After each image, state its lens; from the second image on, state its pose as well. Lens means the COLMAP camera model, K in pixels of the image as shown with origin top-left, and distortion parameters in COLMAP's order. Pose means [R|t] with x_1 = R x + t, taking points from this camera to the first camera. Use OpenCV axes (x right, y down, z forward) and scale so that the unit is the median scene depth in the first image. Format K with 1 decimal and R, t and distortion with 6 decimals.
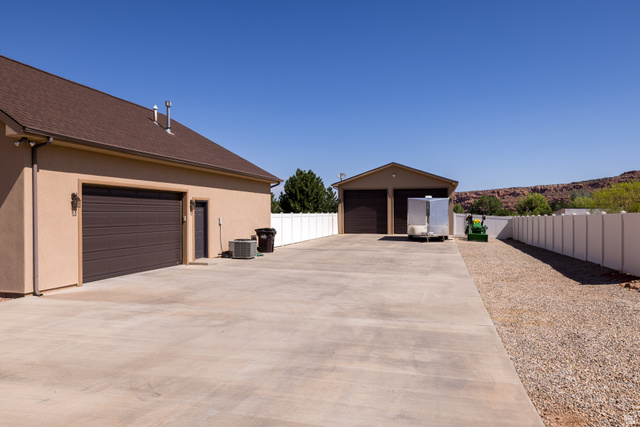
lens RADIAL K [[455.0, 0, 320.0], [0, 455.0, 213.5], [0, 0, 1]] dist [-0.001556, -0.000429]
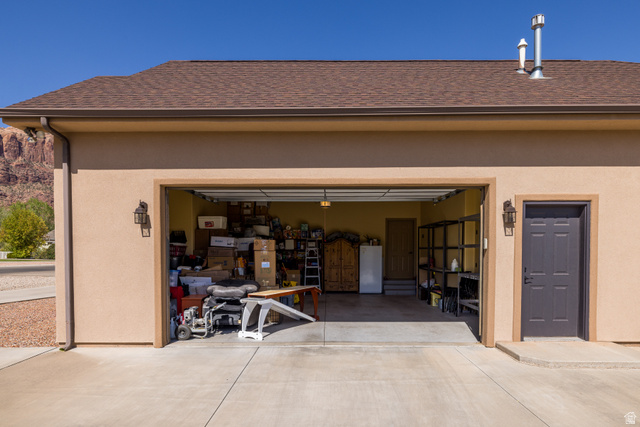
lens RADIAL K [[352.7, 0, 321.2], [0, 352.7, 246.5], [0, 0, 1]] dist [-0.000427, -0.000071]
pose [[0.249173, 0.028467, -0.968041, 0.002429], [0.004199, 0.999527, 0.030474, 0.001738], [0.968450, -0.011658, 0.248936, 0.433031]]
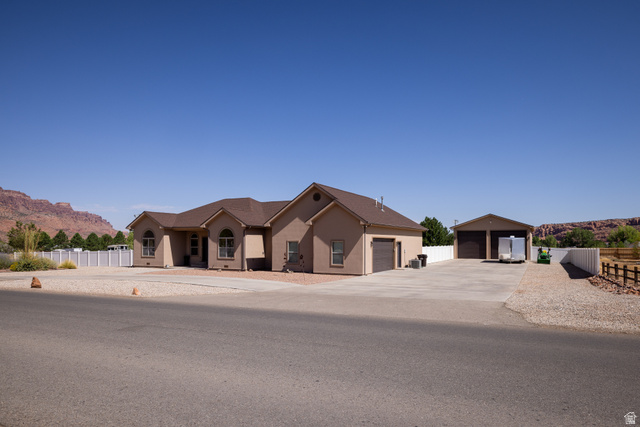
lens RADIAL K [[459.9, 0, 320.0], [0, 459.9, 213.5], [0, 0, 1]] dist [-0.031916, 0.001856]
pose [[0.979057, -0.005603, -0.203508, -0.110779], [-0.006356, 0.998293, -0.058063, -0.020266], [0.203486, 0.058140, 0.977350, -0.804141]]
